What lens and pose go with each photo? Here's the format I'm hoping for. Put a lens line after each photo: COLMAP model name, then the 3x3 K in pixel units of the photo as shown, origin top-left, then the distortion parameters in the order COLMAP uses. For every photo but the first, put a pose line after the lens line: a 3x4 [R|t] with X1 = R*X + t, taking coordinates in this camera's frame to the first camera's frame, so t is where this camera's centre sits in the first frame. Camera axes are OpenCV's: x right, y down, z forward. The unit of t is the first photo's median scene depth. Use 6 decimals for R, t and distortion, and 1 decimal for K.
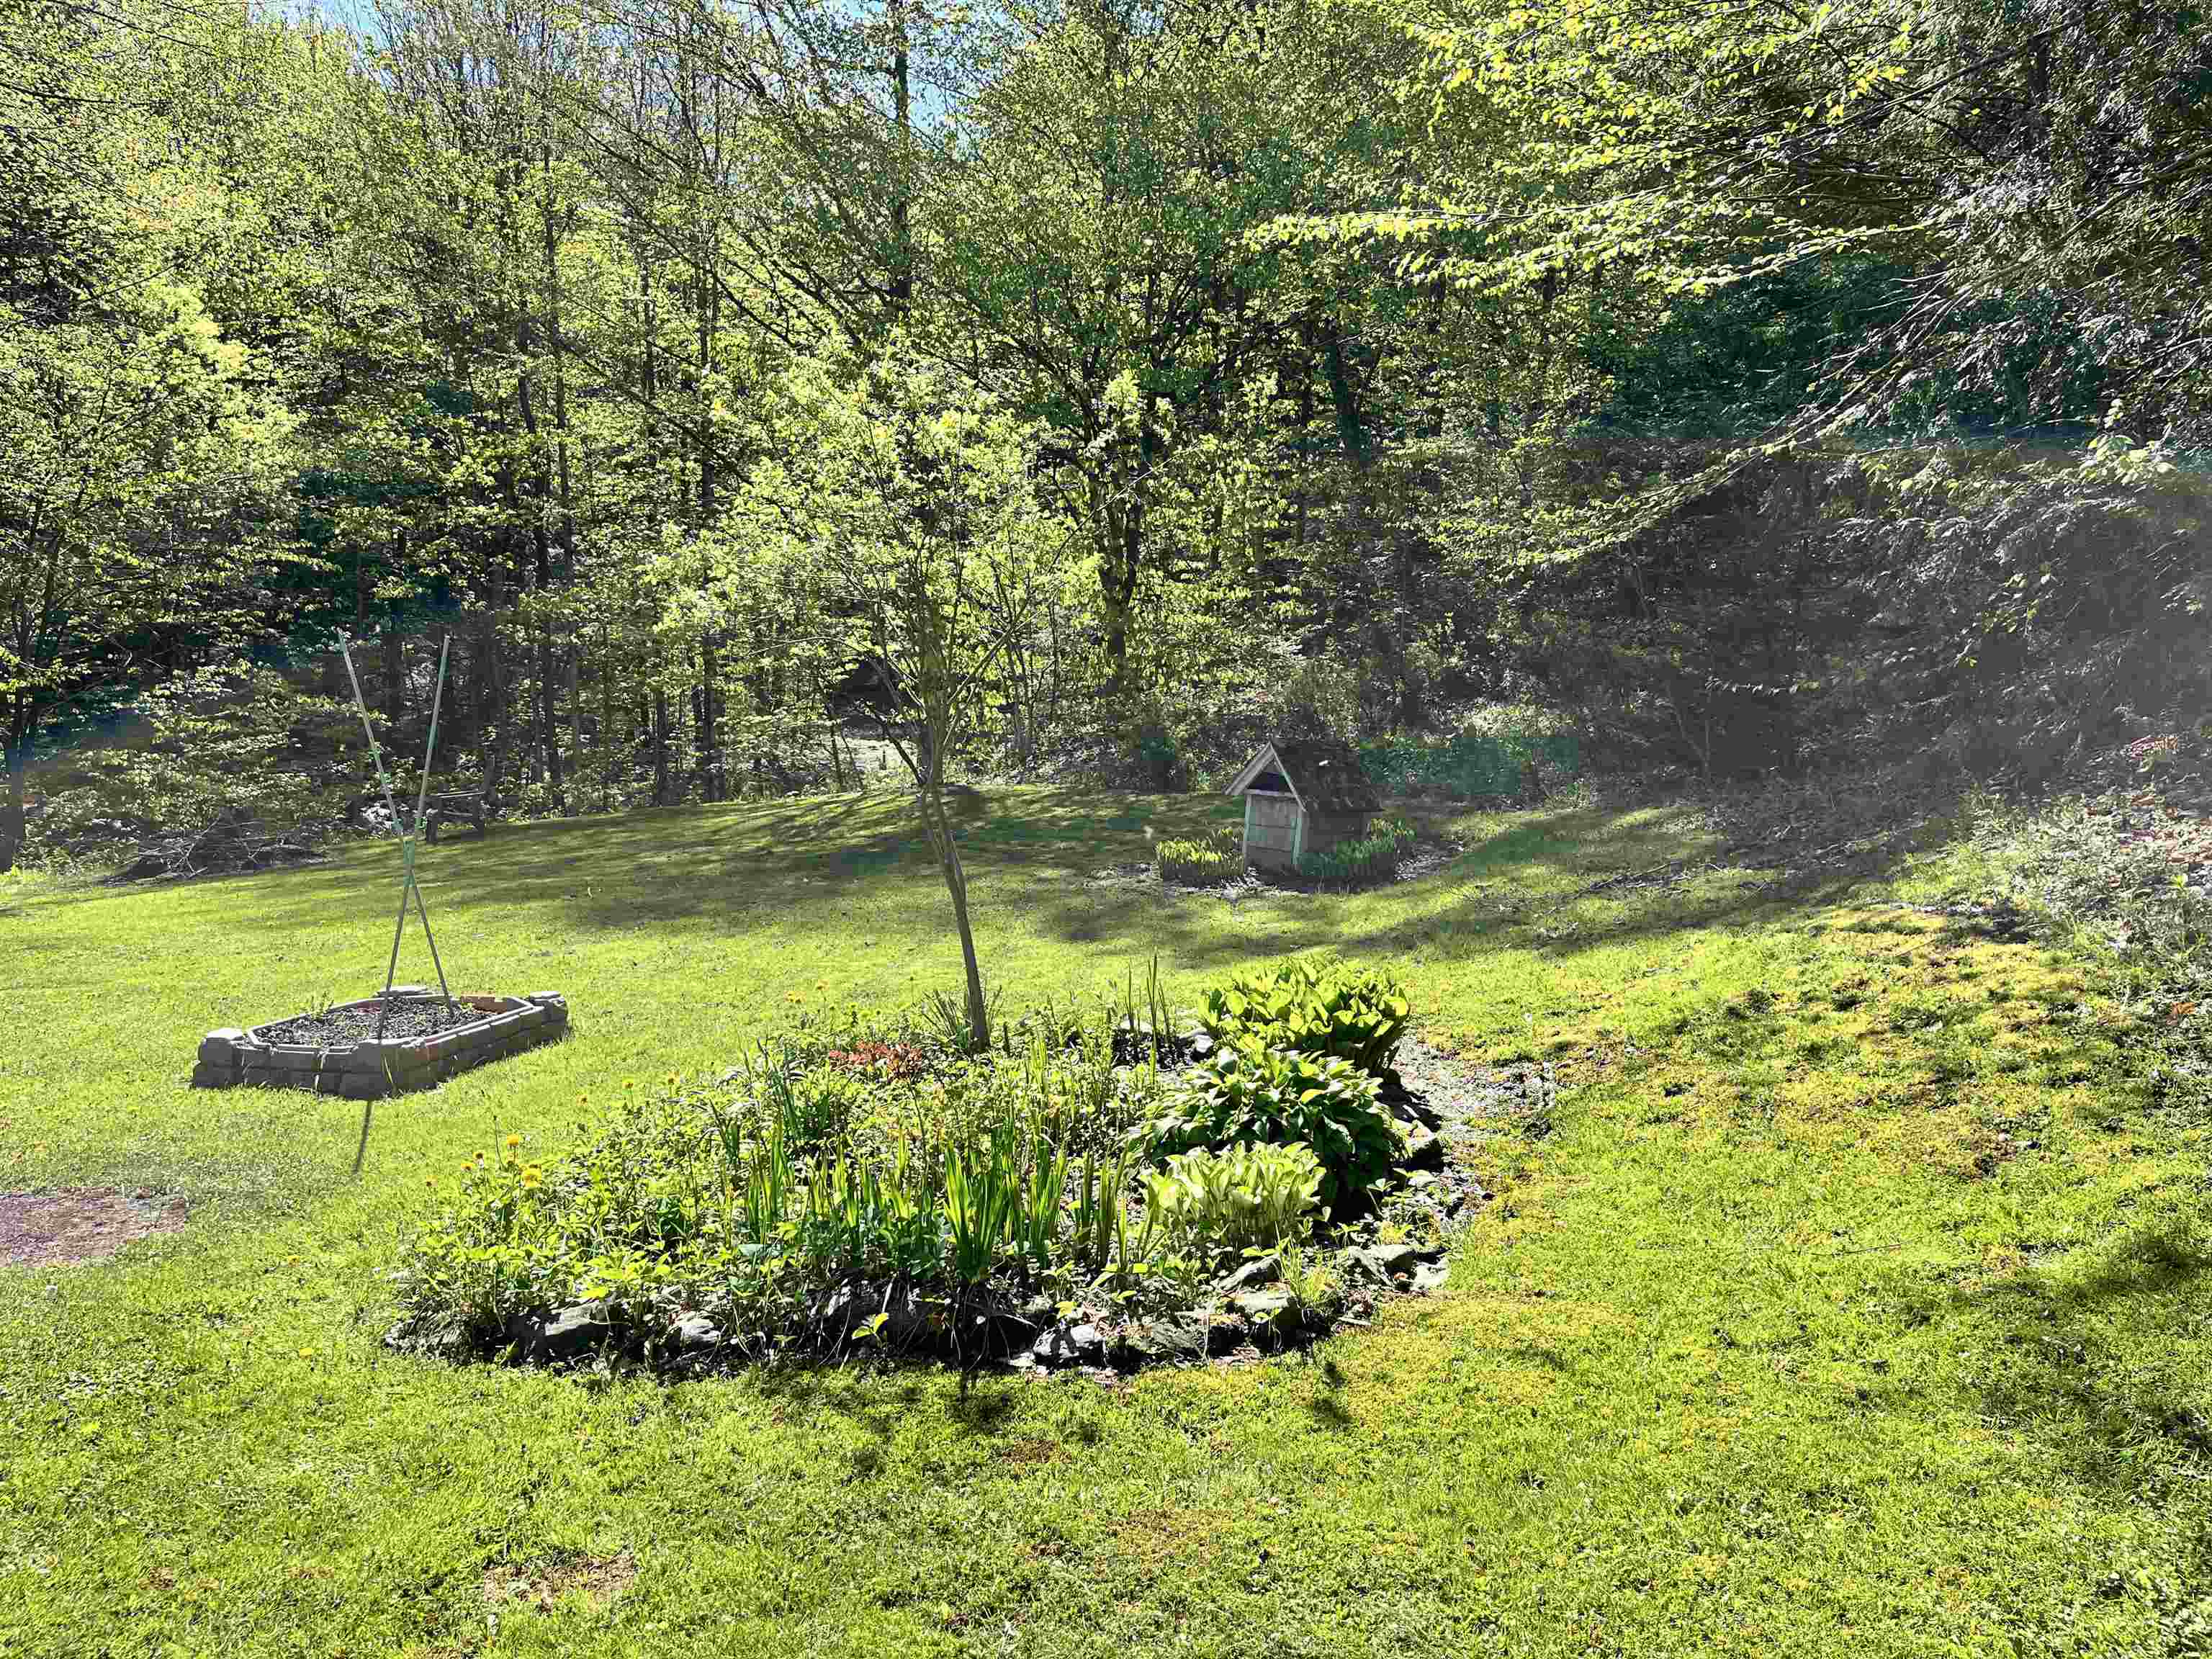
lens RADIAL K [[1669.2, 0, 1117.8], [0, 1669.2, 826.9], [0, 0, 1]] dist [0.038015, -0.020549]
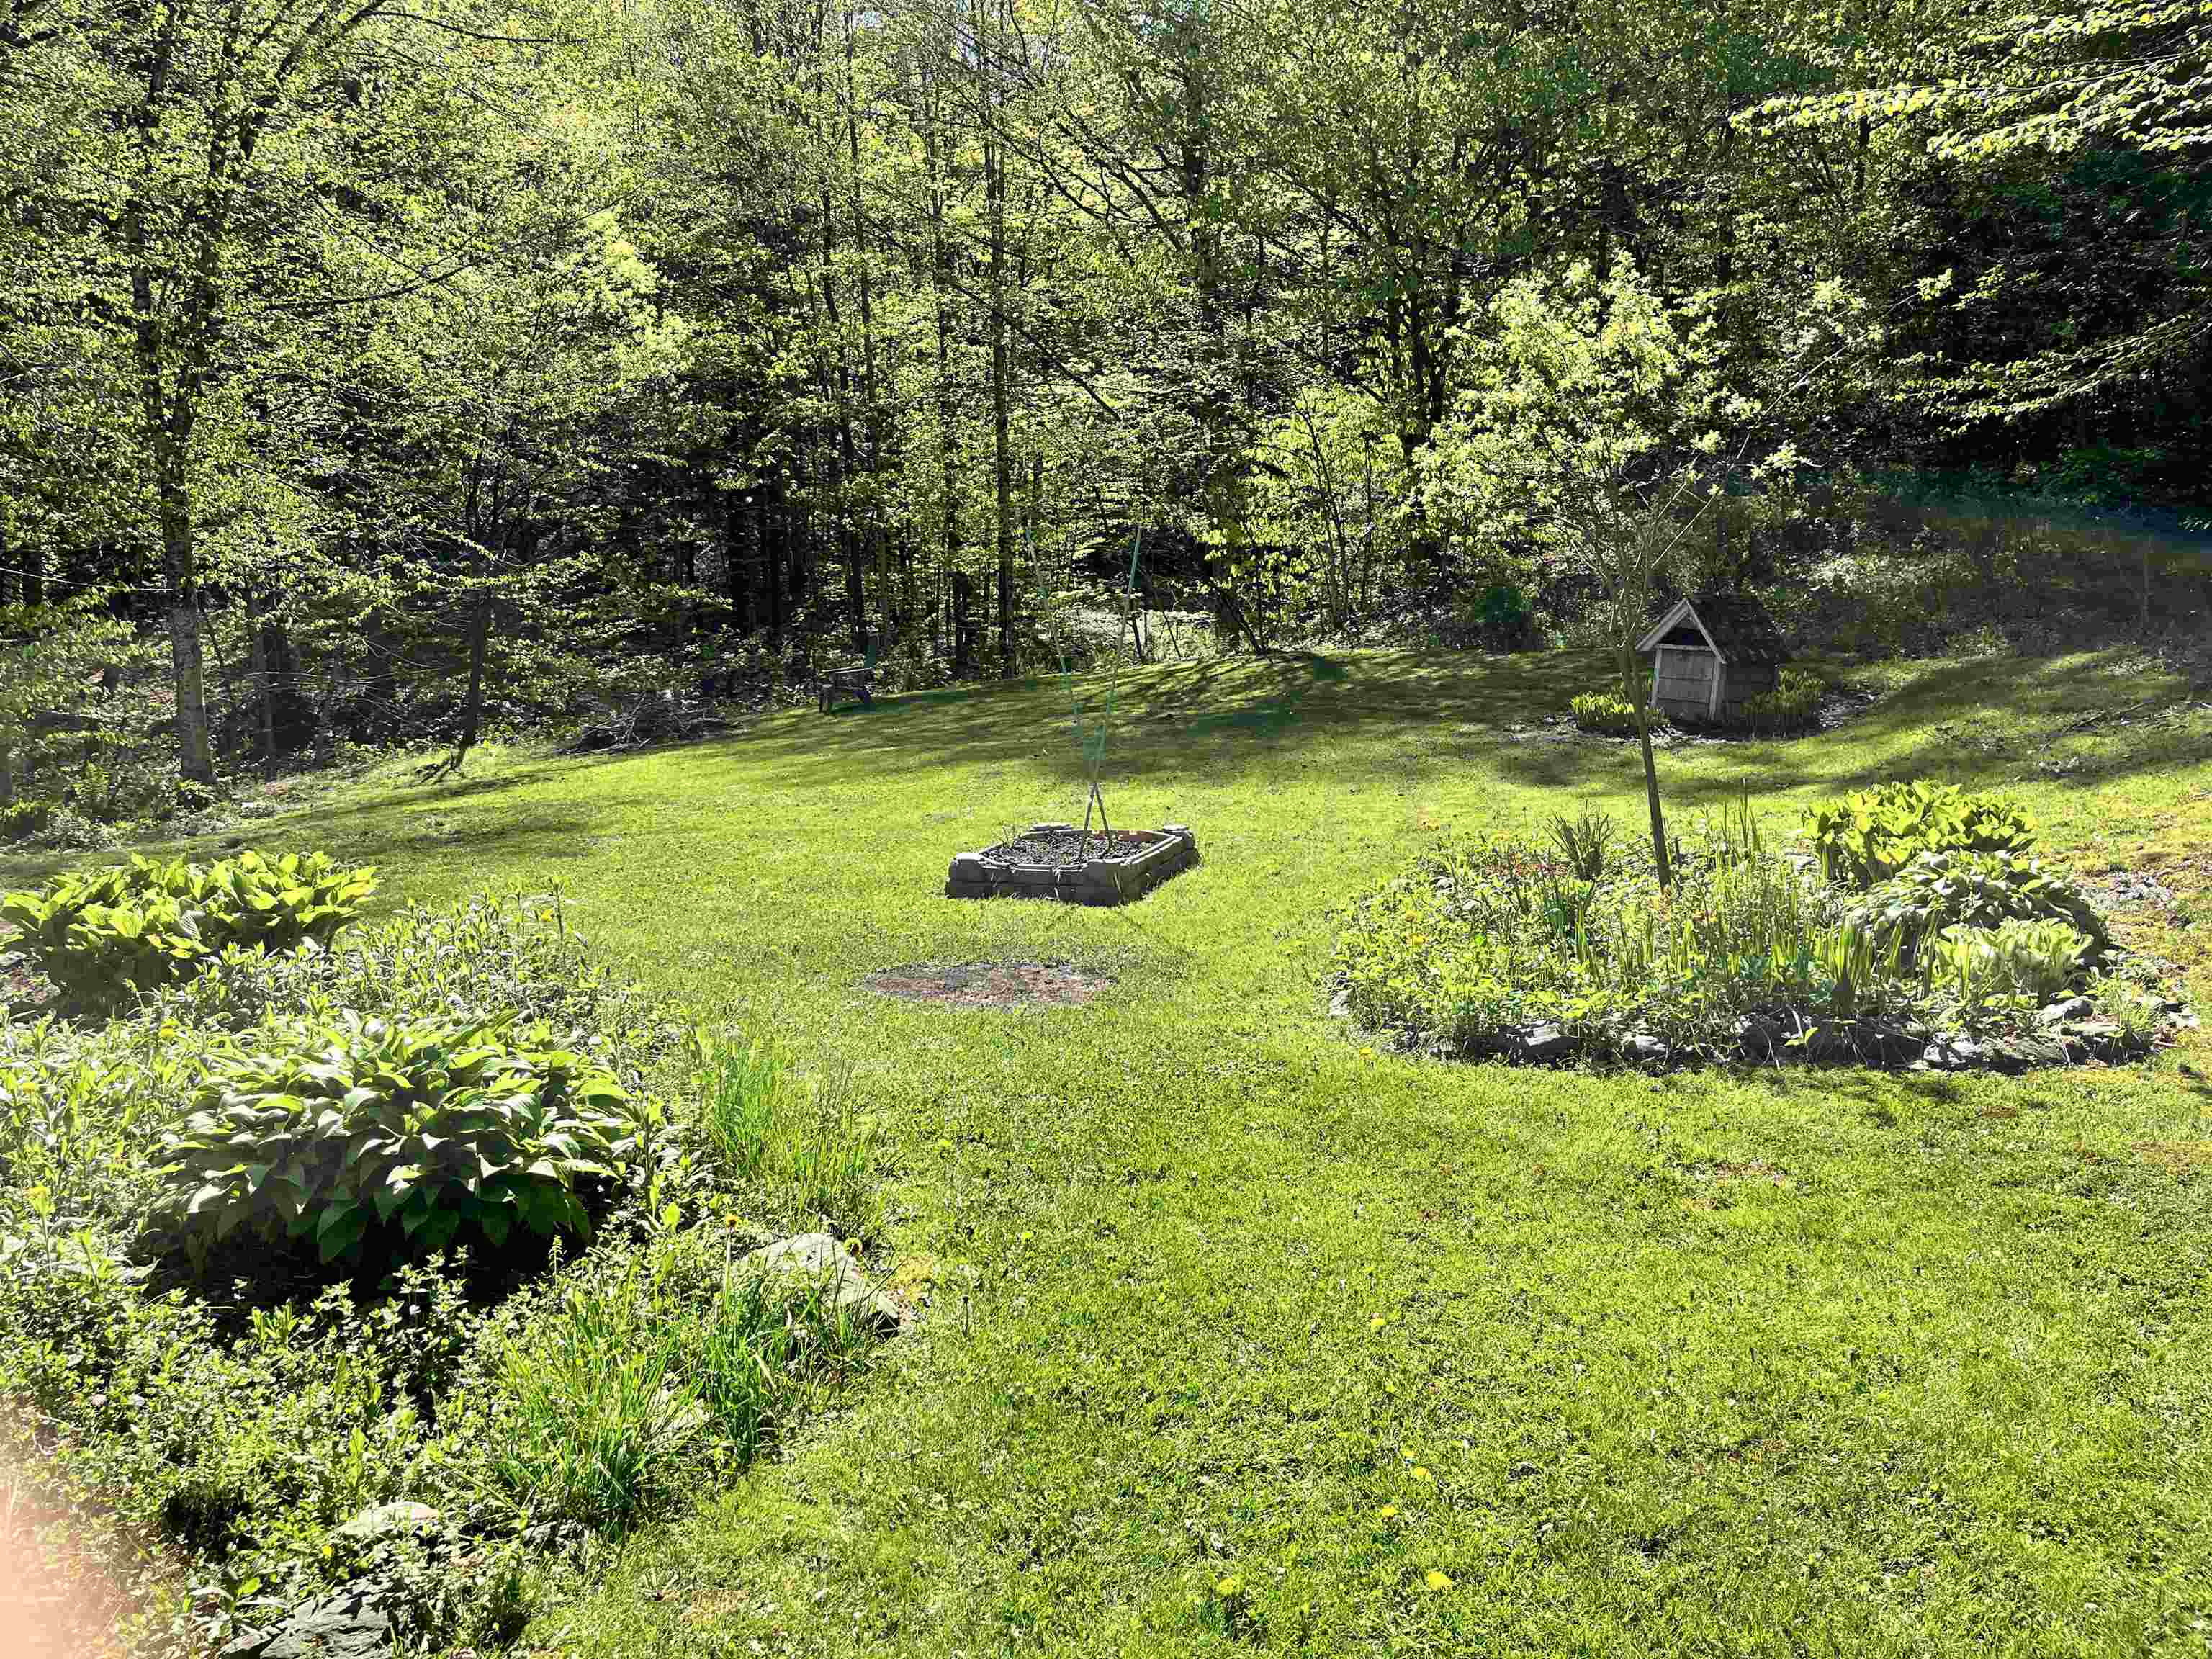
lens RADIAL K [[1669.2, 0, 1092.2], [0, 1669.2, 825.1], [0, 0, 1]] dist [0.038015, -0.020549]
pose [[0.991817, -0.009705, -0.127301, -0.172442], [0.019427, 0.996967, 0.075359, 0.005281], [0.126183, -0.077215, 0.988997, -0.123753]]
